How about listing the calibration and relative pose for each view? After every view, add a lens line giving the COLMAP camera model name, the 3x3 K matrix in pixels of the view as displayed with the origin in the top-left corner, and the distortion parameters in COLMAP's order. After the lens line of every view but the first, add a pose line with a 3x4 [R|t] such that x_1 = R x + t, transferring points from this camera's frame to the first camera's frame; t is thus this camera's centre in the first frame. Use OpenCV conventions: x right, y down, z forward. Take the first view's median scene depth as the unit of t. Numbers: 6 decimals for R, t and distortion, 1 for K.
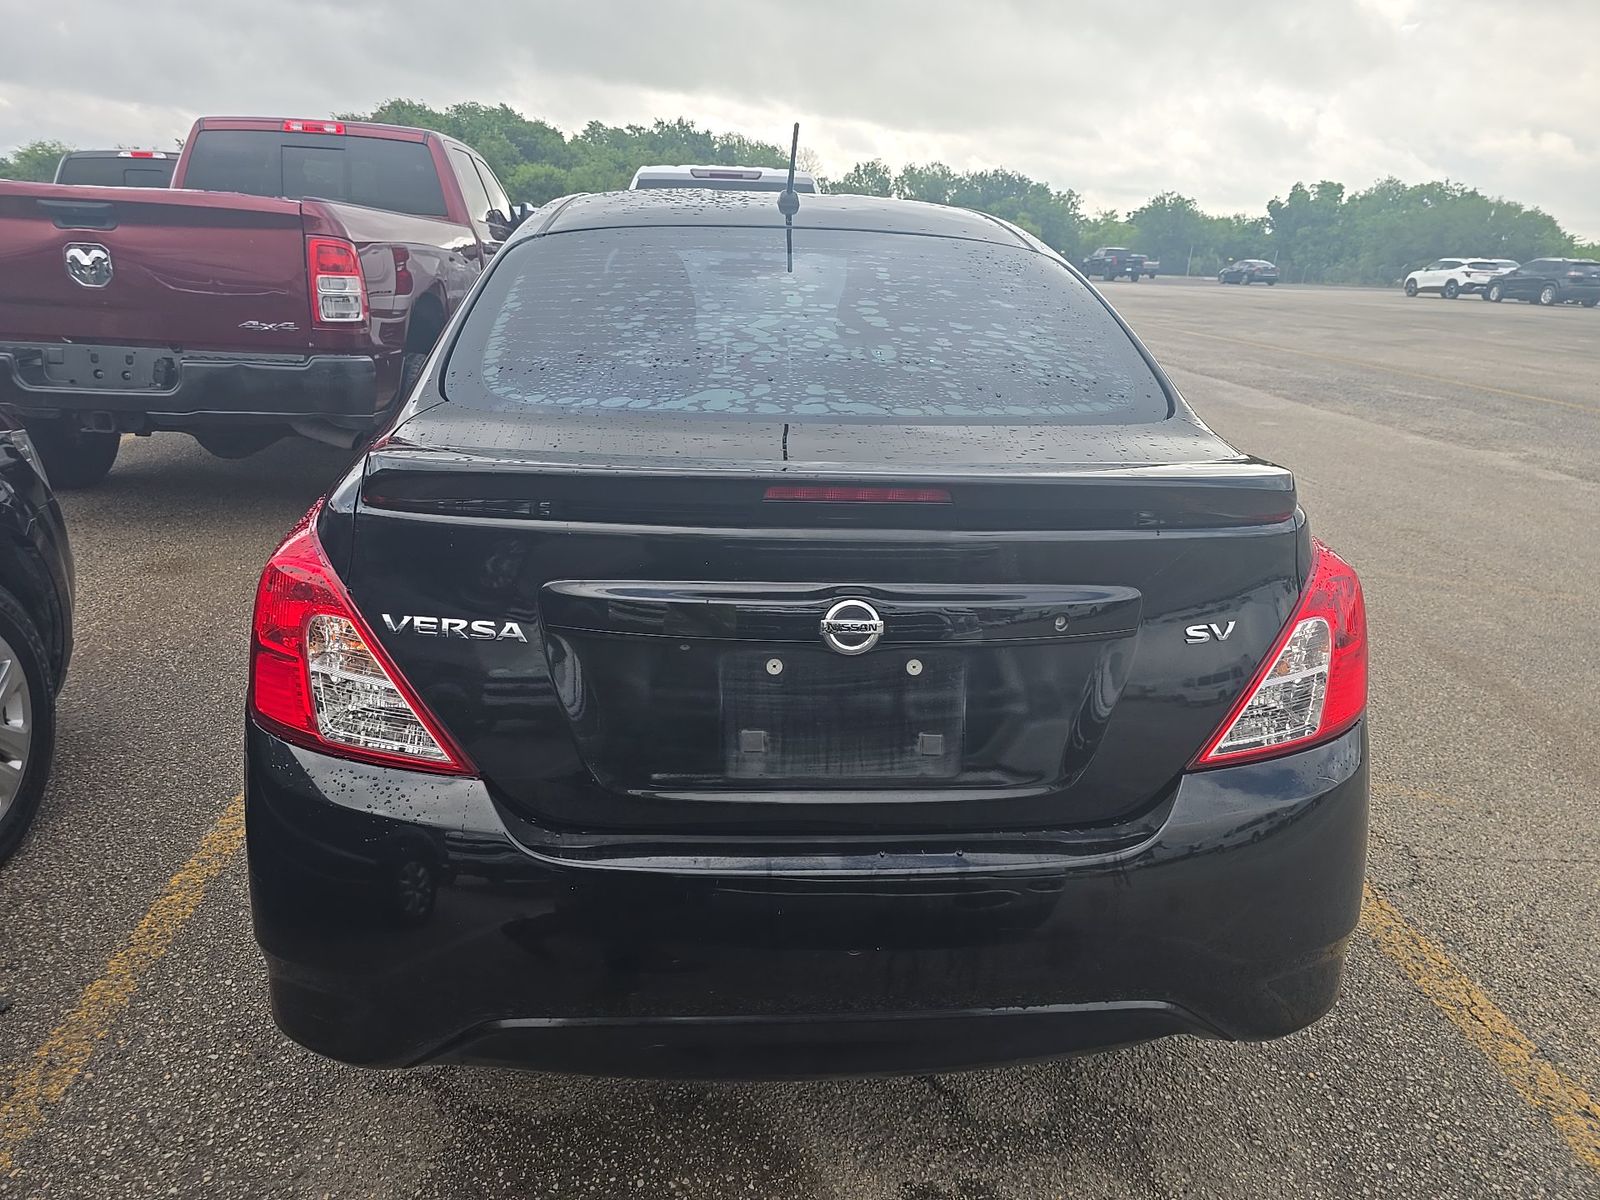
lens RADIAL K [[1152.7, 0, 804.9], [0, 1152.7, 574.9], [0, 0, 1]] dist [0.042860, -0.042429]
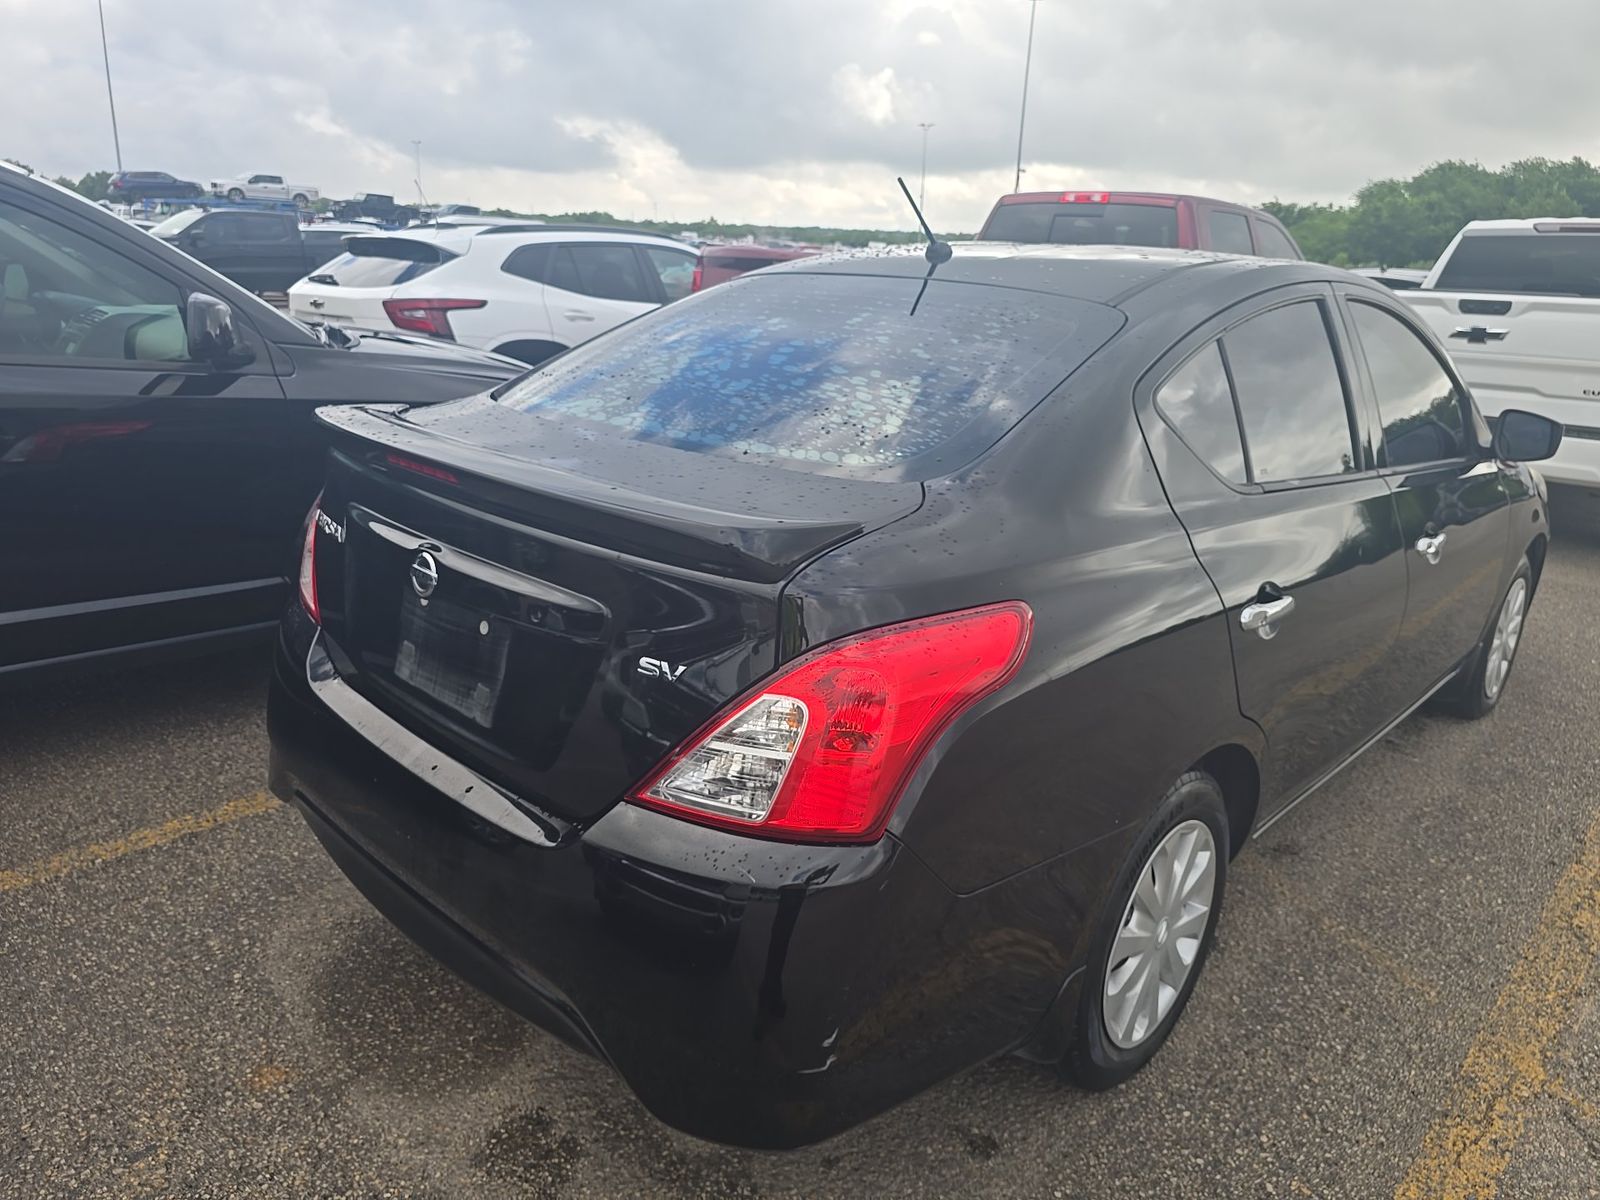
lens RADIAL K [[1156.9, 0, 800.0], [0, 1156.9, 600.0], [0, 0, 1]] dist [0.068401, -0.053858]
pose [[0.633383, 0.213823, -0.743711, 0.312586], [-0.243081, 0.967396, 0.071114, -0.028929], [0.734669, 0.135740, 0.664708, 0.116971]]
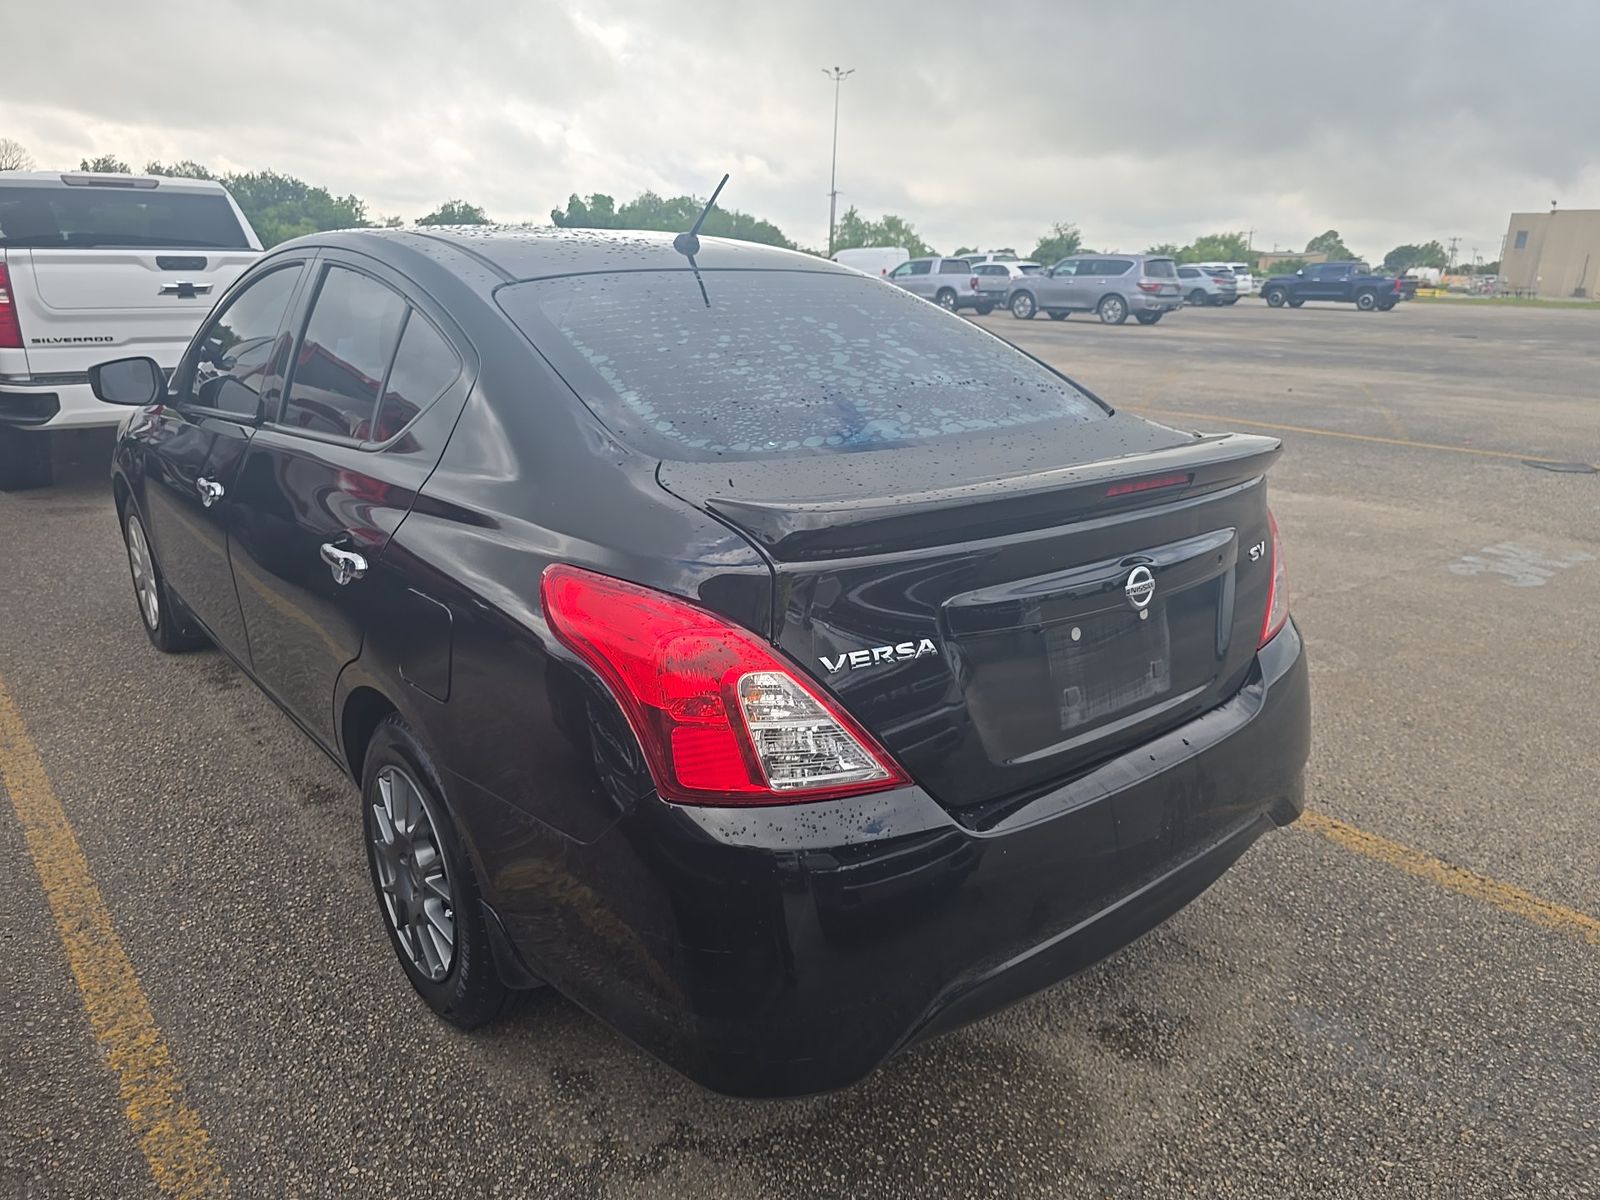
lens RADIAL K [[1152.7, 0, 804.9], [0, 1152.7, 574.9], [0, 0, 1]] dist [0.042860, -0.042429]
pose [[0.805834, -0.172398, 0.566490, -0.252085], [0.173644, 0.983420, 0.052272, -0.025843], [-0.566109, 0.056245, 0.822409, 0.035748]]
